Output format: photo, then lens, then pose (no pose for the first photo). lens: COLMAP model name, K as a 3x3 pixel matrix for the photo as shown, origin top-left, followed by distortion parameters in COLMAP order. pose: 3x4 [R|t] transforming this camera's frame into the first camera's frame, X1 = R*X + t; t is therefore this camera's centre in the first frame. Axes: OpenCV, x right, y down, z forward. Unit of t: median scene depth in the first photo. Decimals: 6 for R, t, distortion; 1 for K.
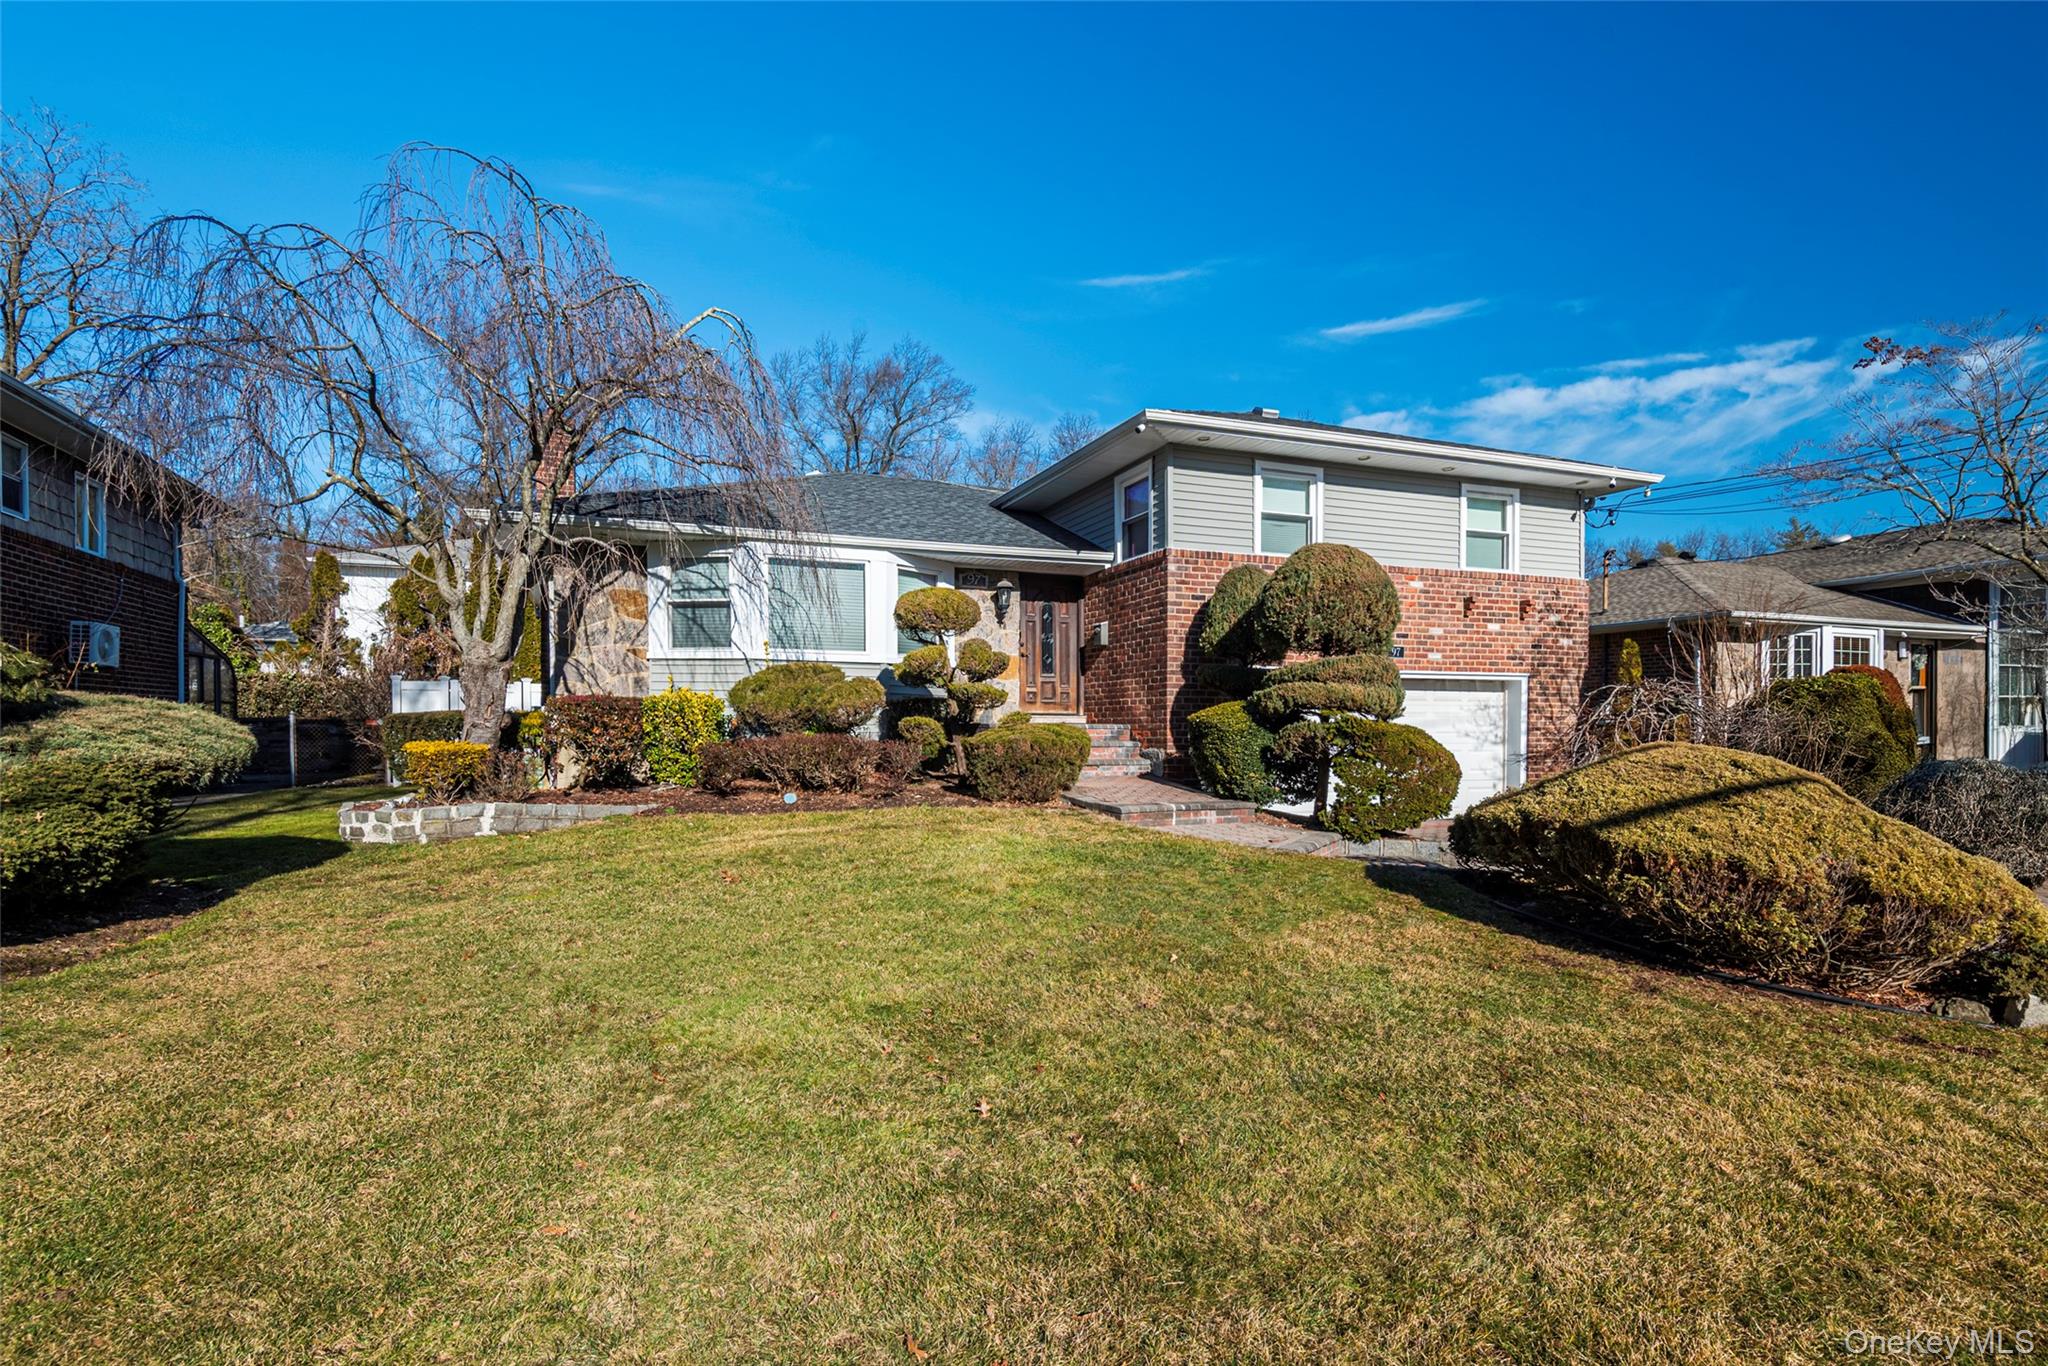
lens RADIAL K [[949.9, 0, 1021.5], [0, 949.9, 708.9], [0, 0, 1]] dist [0.021062, 0.000083]
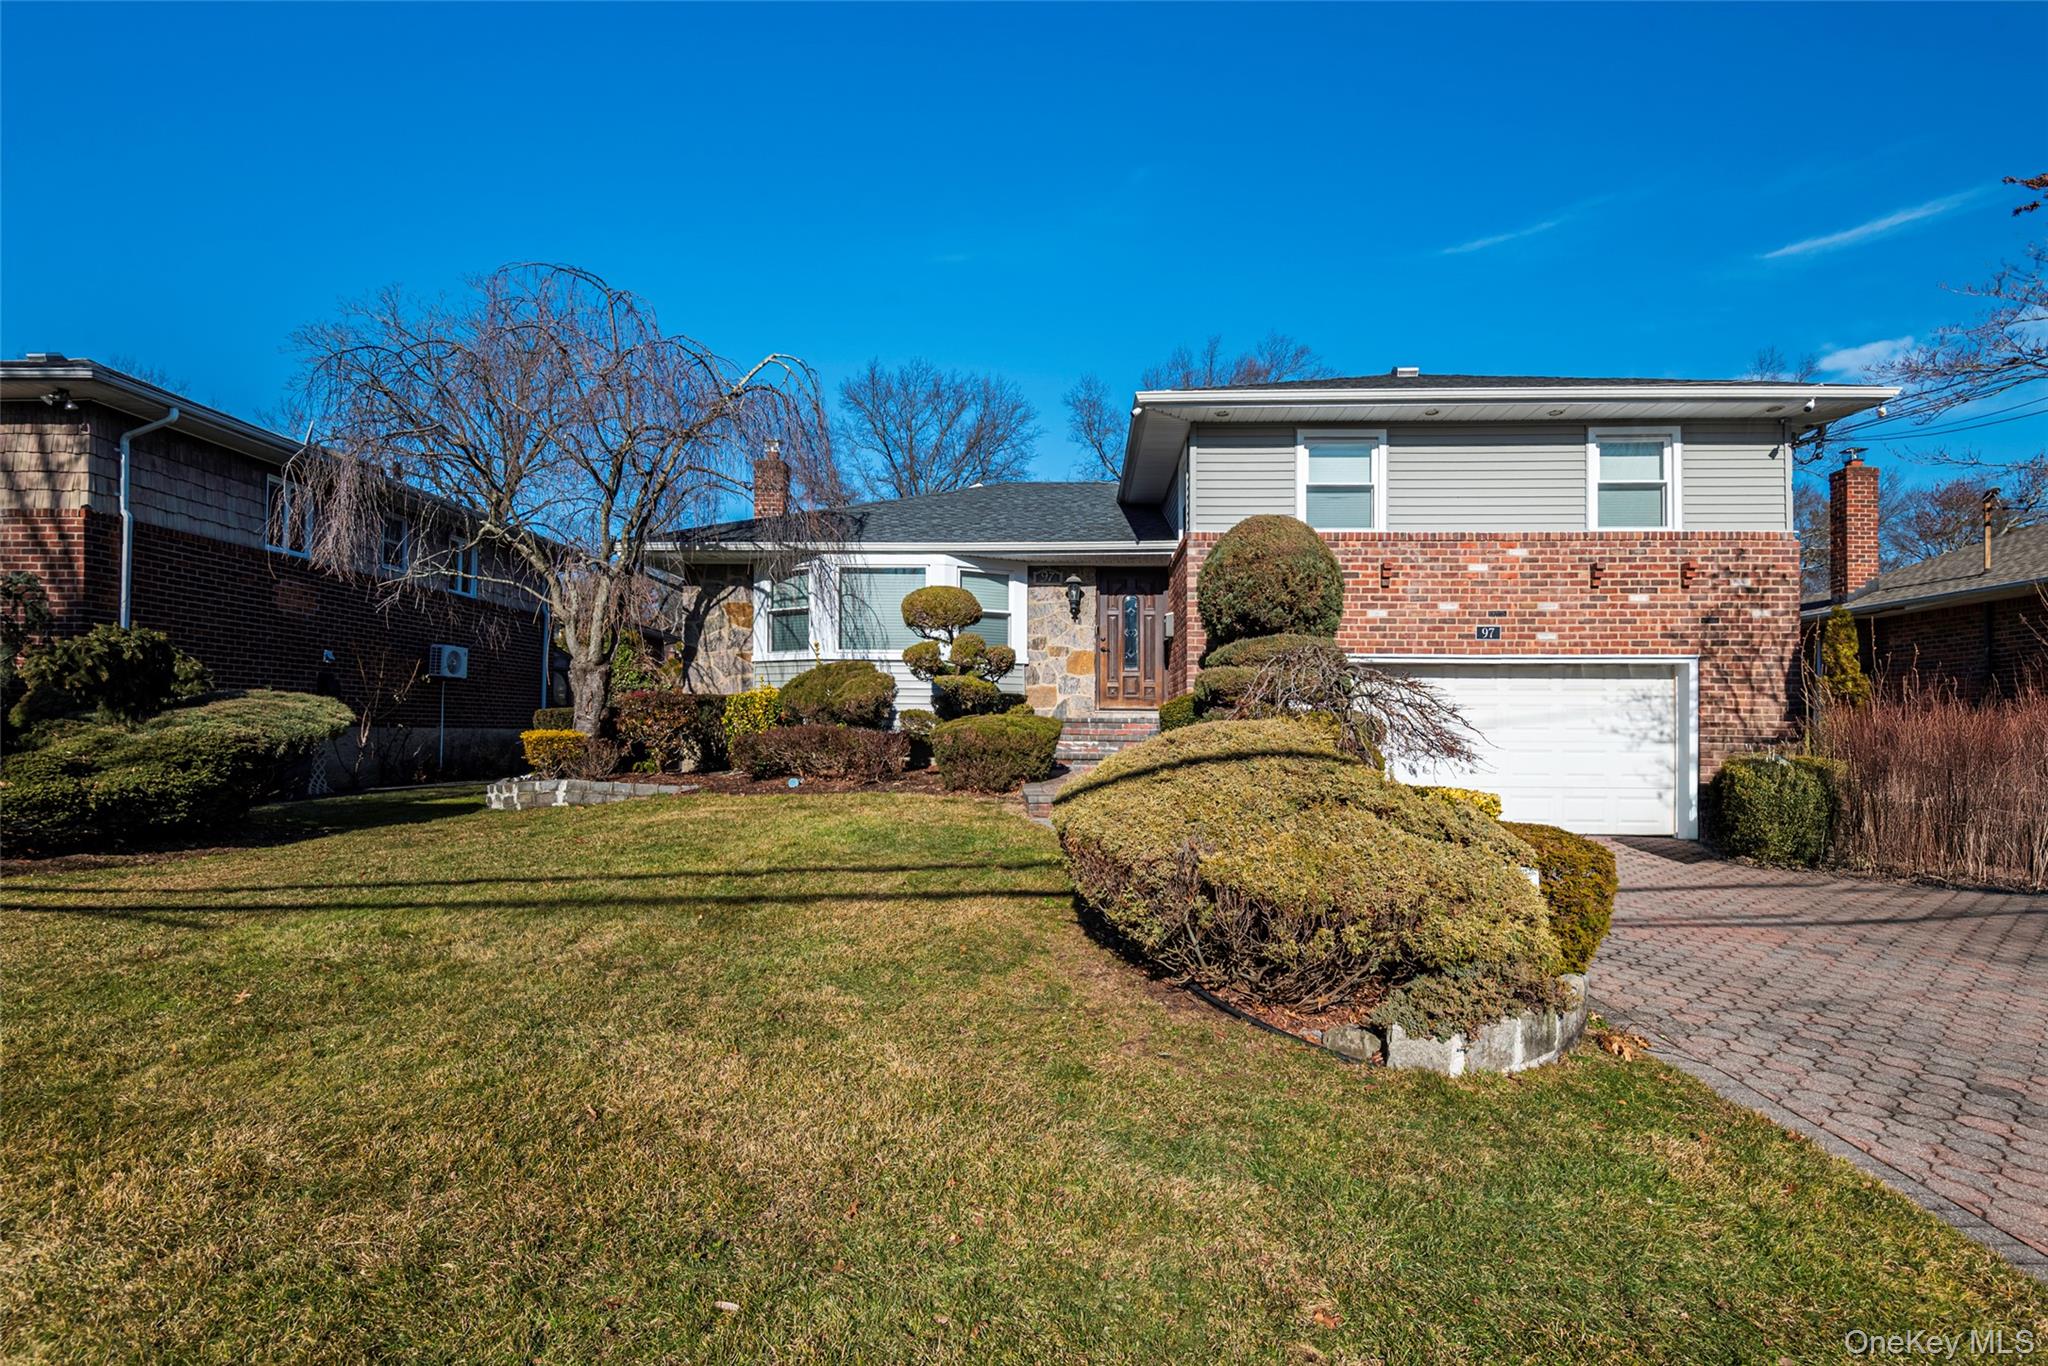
lens RADIAL K [[944.7, 0, 1024.0], [0, 944.7, 683.0], [0, 0, 1]] dist [0.032444, -0.025322]
pose [[0.928103, -0.015355, -0.372007, 0.321675], [0.002716, 0.999402, -0.034476, 0.013036], [0.372314, 0.030987, 0.927590, 0.059756]]
